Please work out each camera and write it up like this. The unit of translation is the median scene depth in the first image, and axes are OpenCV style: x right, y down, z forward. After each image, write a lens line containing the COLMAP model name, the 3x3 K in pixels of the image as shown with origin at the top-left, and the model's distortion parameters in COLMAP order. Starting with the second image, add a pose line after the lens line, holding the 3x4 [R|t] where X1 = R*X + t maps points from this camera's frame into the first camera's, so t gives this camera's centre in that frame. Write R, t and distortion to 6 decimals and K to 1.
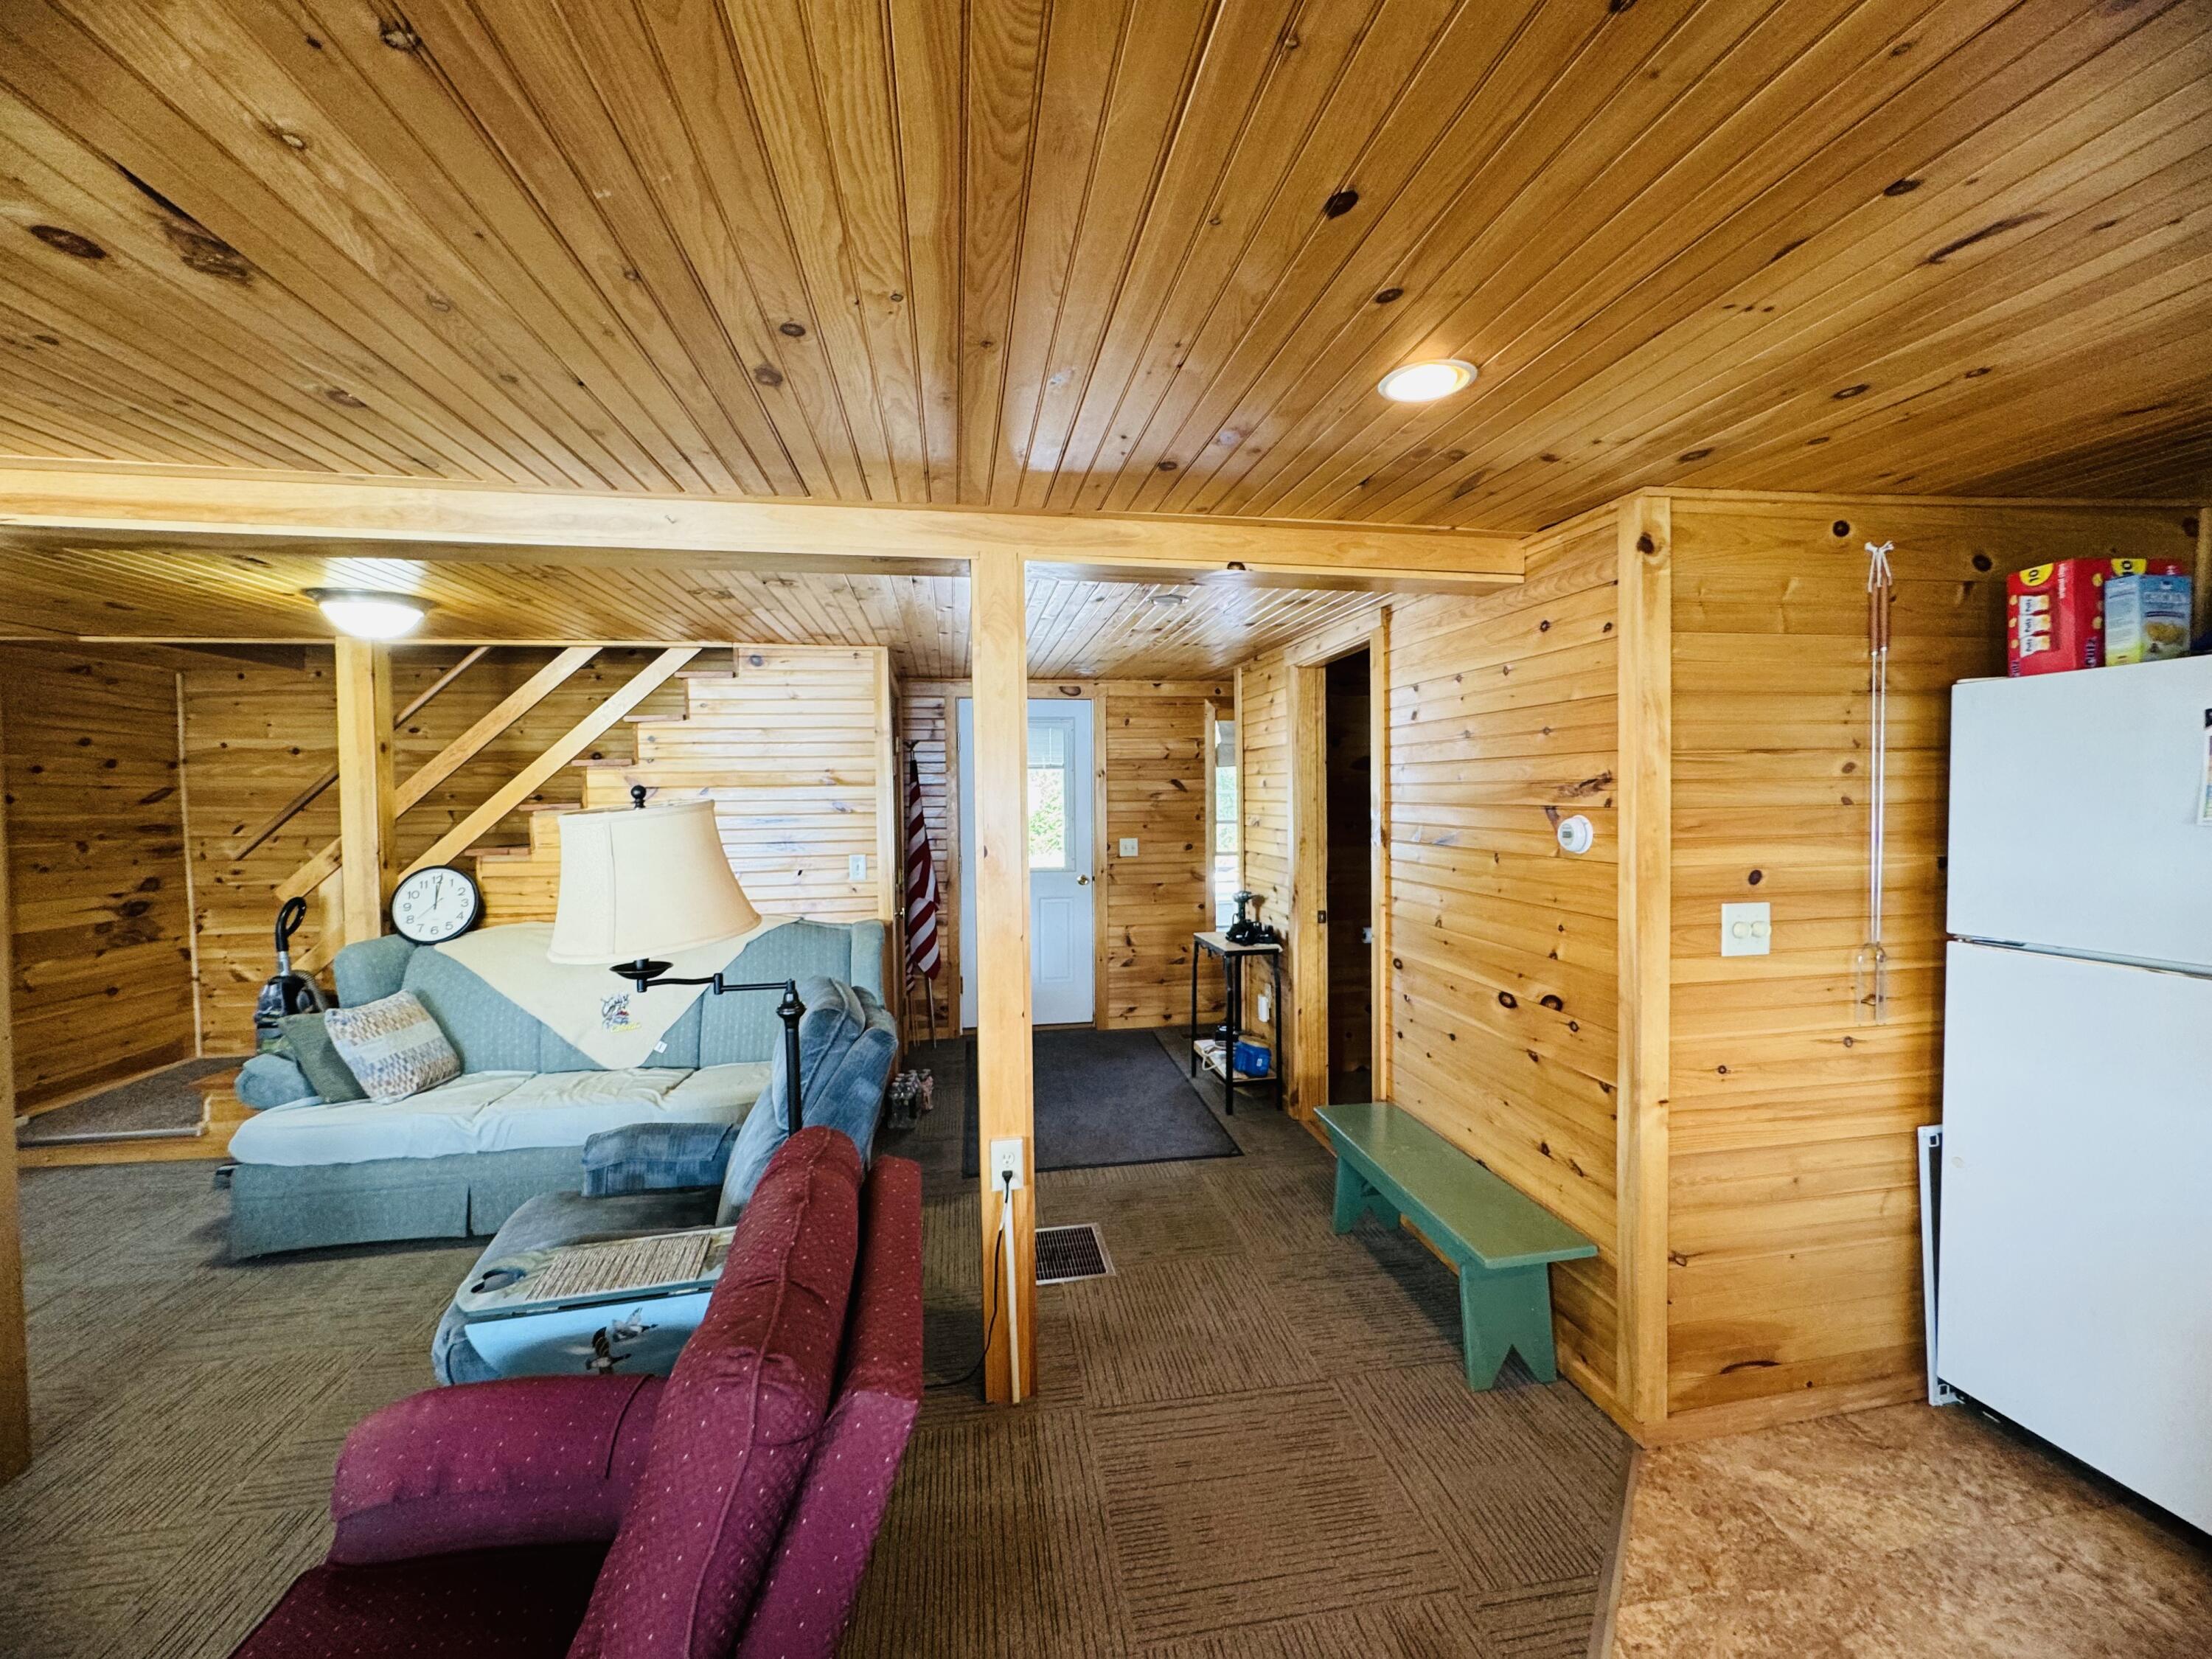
lens RADIAL K [[876.7, 0, 1103.7], [0, 876.7, 827.5], [0, 0, 1]] dist [-0.001580, -0.000036]
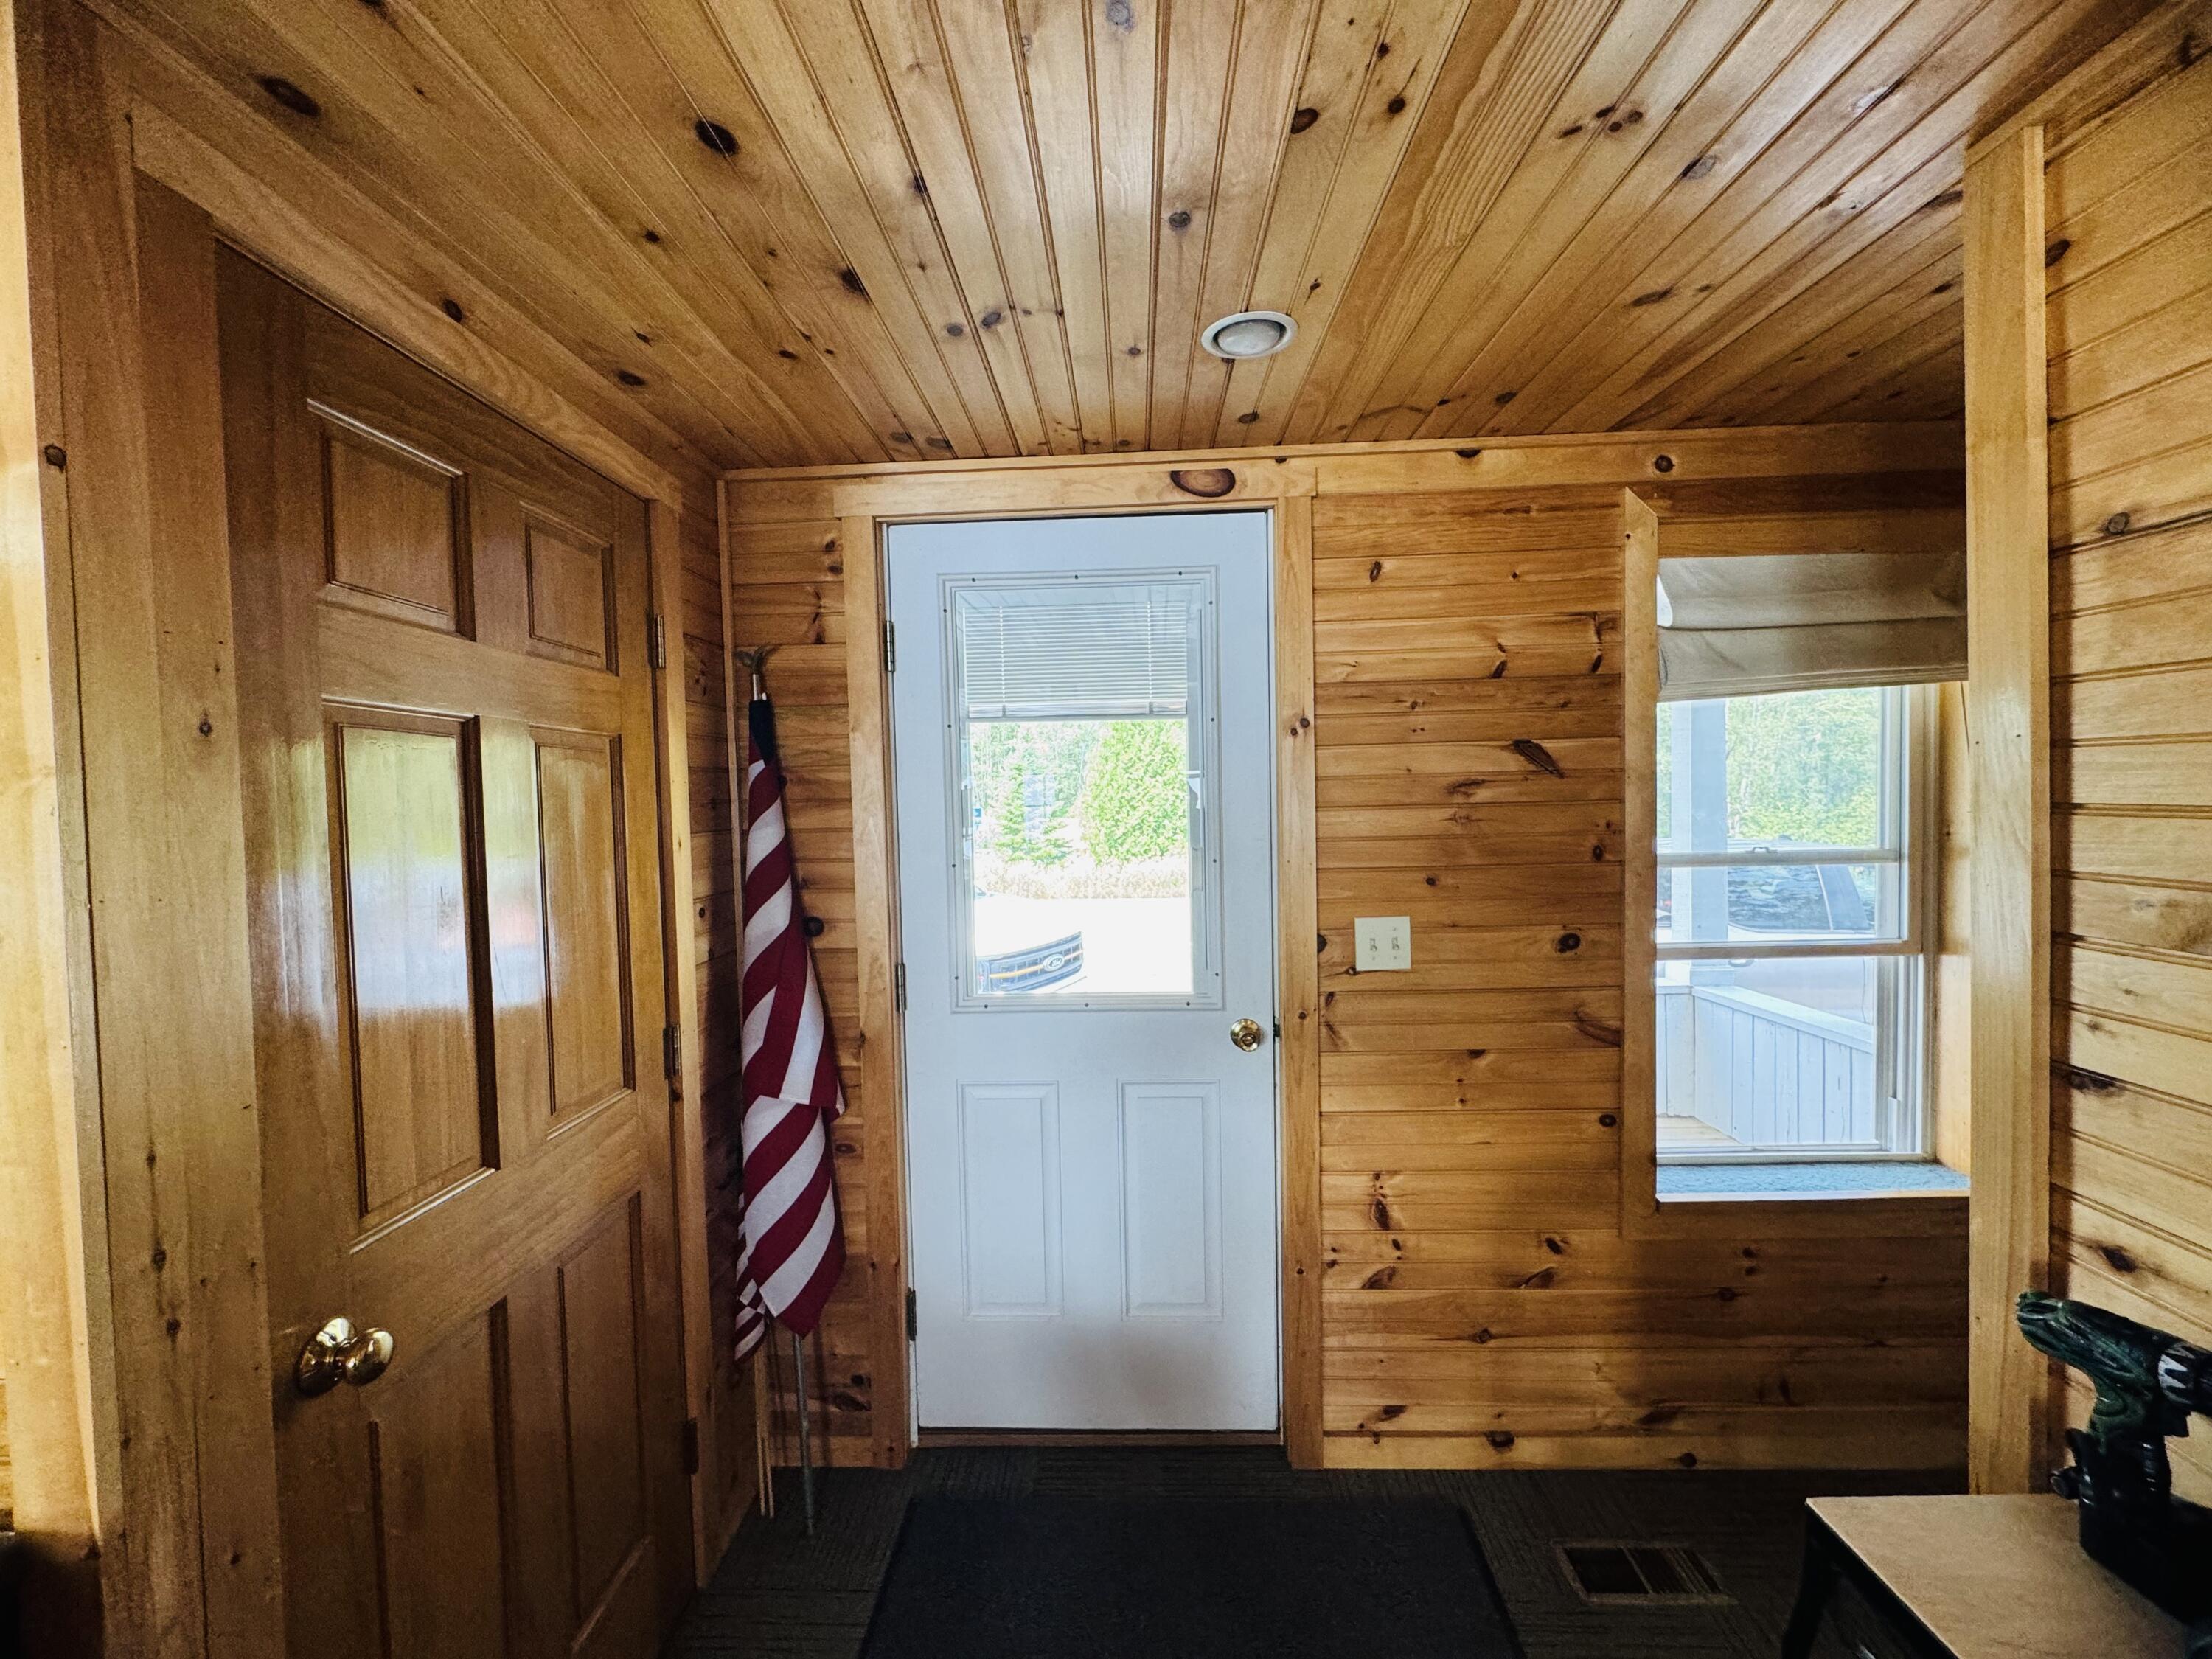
lens RADIAL K [[876.7, 0, 1106.9], [0, 876.7, 827.1], [0, 0, 1]] dist [-0.001580, -0.000036]
pose [[0.978591, -0.006791, -0.205705, -0.009093], [0.008052, 0.999954, 0.005295, -0.040440], [0.205659, -0.006838, 0.978600, 1.054432]]
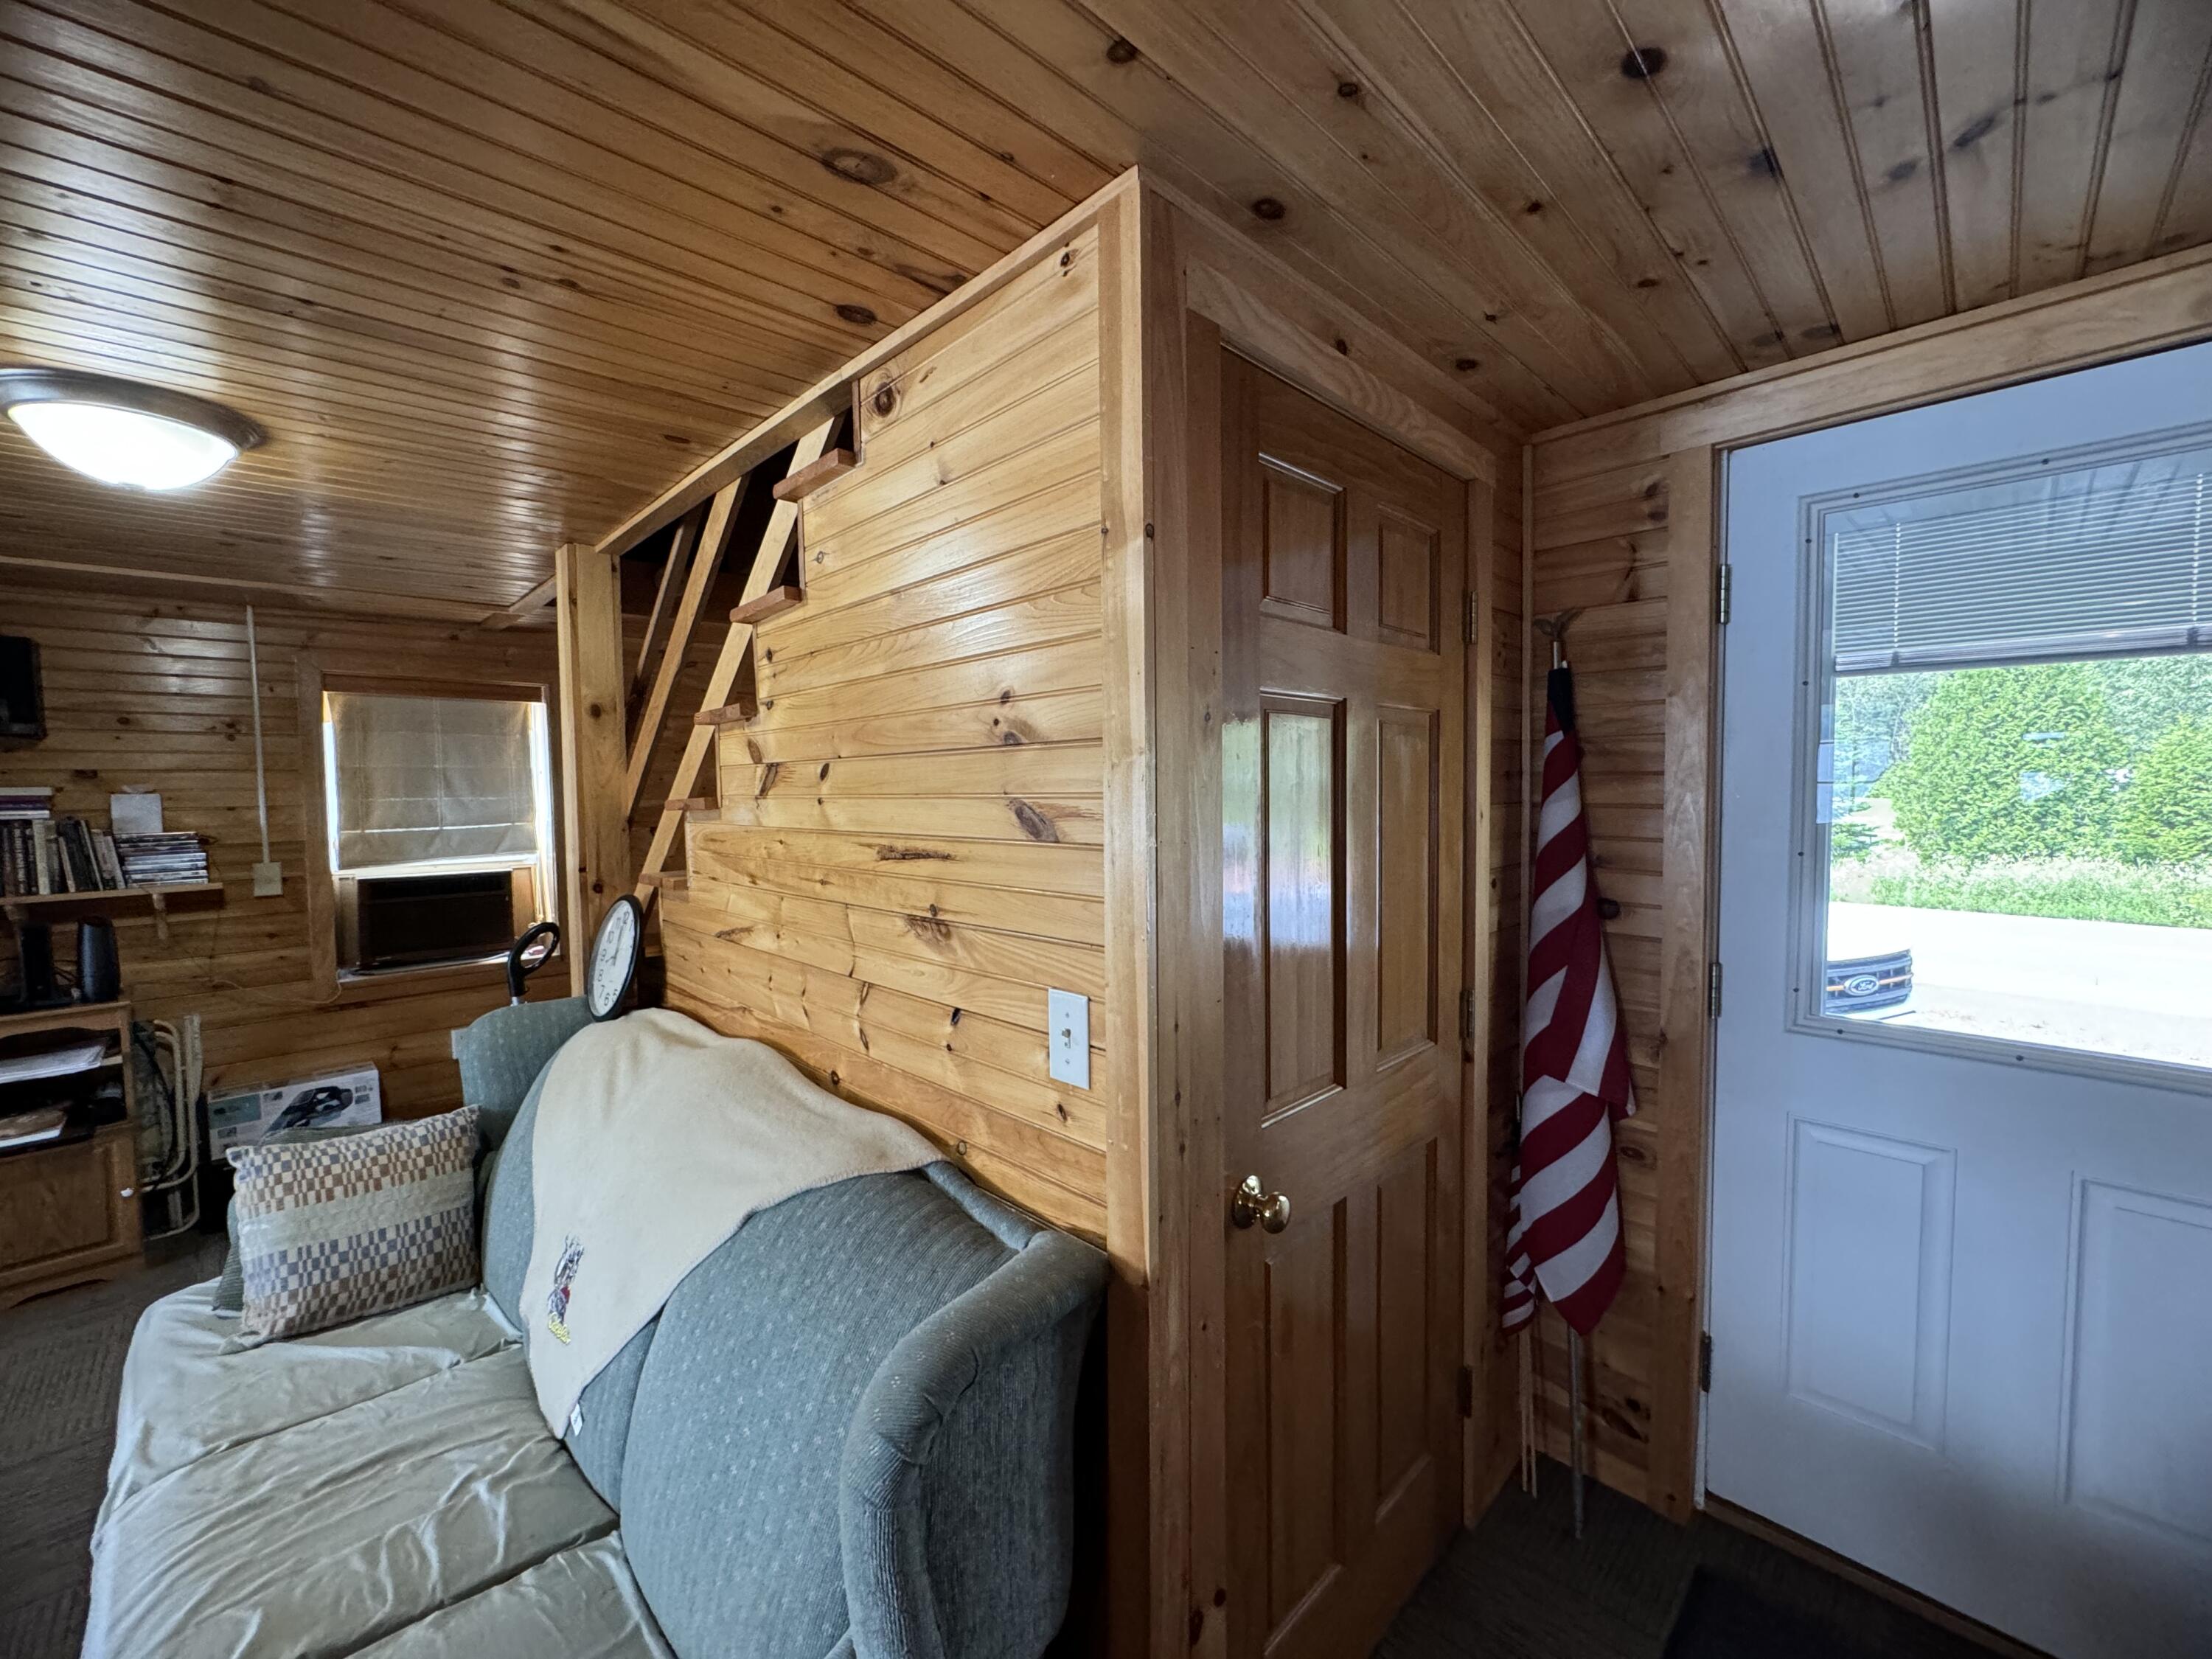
lens RADIAL K [[876.7, 0, 1104.5], [0, 876.7, 827.7], [0, 0, 1]] dist [-0.001580, -0.000036]
pose [[0.577060, 0.043967, -0.815518, -0.058316], [-0.017092, 0.998981, 0.041765, -0.040361], [0.816523, -0.010162, 0.577223, 1.018682]]
